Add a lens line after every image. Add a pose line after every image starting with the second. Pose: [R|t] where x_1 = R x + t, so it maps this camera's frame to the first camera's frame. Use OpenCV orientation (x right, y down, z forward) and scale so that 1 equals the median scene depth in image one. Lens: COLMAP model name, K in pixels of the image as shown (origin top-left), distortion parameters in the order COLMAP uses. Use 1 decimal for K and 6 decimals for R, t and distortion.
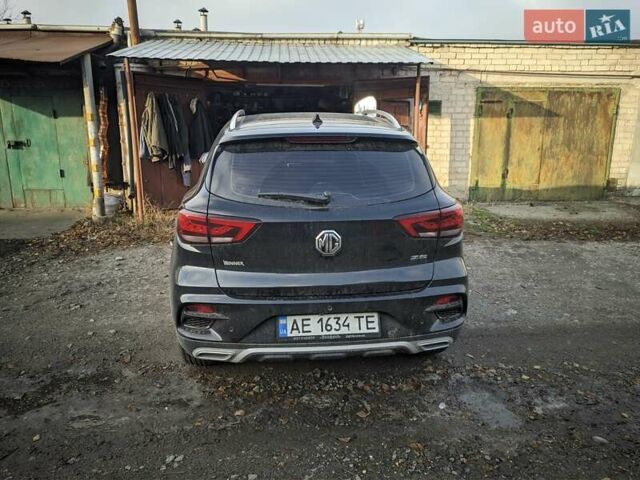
lens RADIAL K [[463.8, 0, 320.0], [0, 463.8, 240.0], [0, 0, 1]] dist [0.036163, -0.010046]
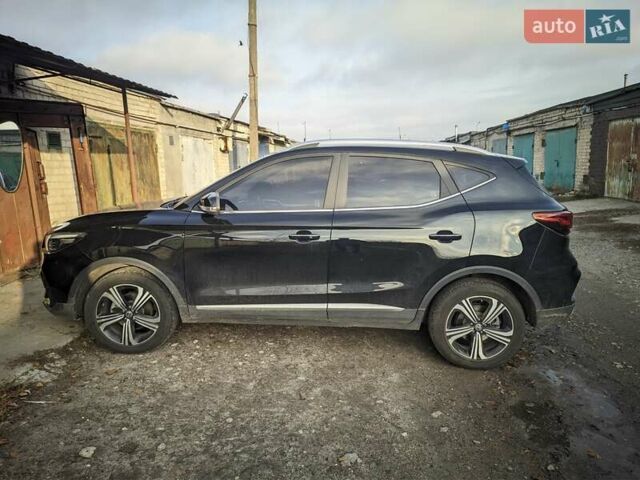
lens RADIAL K [[463.8, 0, 320.0], [0, 463.8, 240.0], [0, 0, 1]] dist [0.036163, -0.010046]
pose [[0.155155, -0.171216, 0.972940, -1.753695], [0.251284, 0.959313, 0.128746, -0.344700], [-0.955397, 0.224508, 0.191866, 1.441085]]
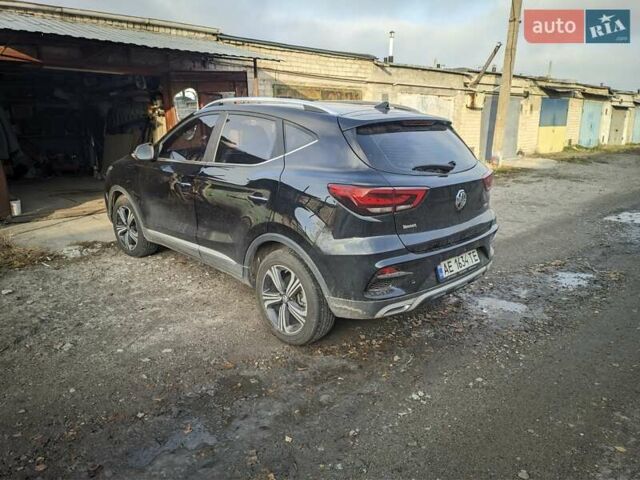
lens RADIAL K [[463.8, 0, 320.0], [0, 463.8, 240.0], [0, 0, 1]] dist [0.036163, -0.010046]
pose [[0.779026, -0.158896, 0.606523, -1.057753], [0.154259, 0.986193, 0.060228, -0.021190], [-0.607718, 0.046643, 0.792782, 0.192168]]
